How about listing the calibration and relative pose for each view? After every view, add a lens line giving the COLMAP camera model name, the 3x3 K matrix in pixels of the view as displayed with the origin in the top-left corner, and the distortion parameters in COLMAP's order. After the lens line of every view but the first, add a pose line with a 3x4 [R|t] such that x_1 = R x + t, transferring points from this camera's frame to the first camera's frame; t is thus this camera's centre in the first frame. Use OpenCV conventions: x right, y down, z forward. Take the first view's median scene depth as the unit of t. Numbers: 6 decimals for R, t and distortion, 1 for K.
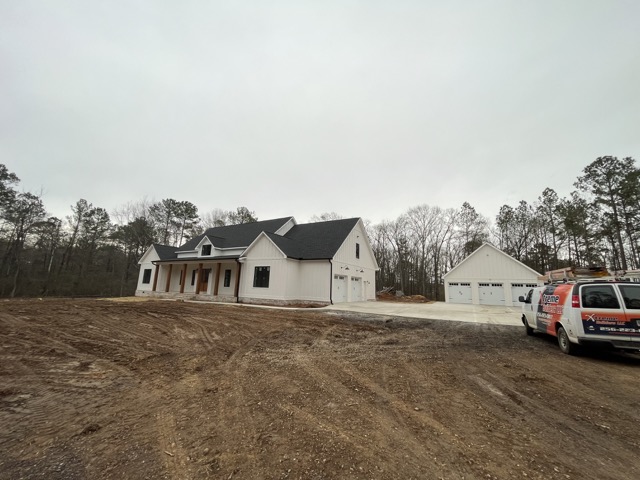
lens RADIAL K [[261.0, 0, 319.2], [0, 261.0, 236.8], [0, 0, 1]] dist [-0.000208, -0.000070]
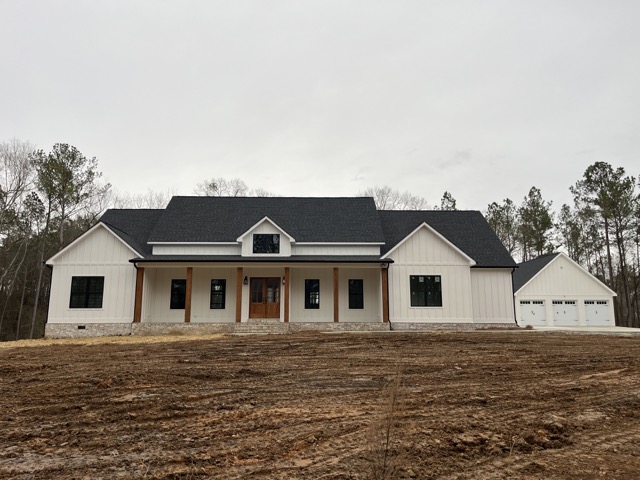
lens RADIAL K [[484.4, 0, 318.5], [0, 484.4, 240.5], [0, 0, 1]] dist [0.045949, 0.001739]
pose [[0.846780, 0.057615, 0.528814, -0.878496], [-0.074538, 0.997161, 0.010714, 0.025573], [-0.526695, -0.048489, 0.848670, 0.077514]]
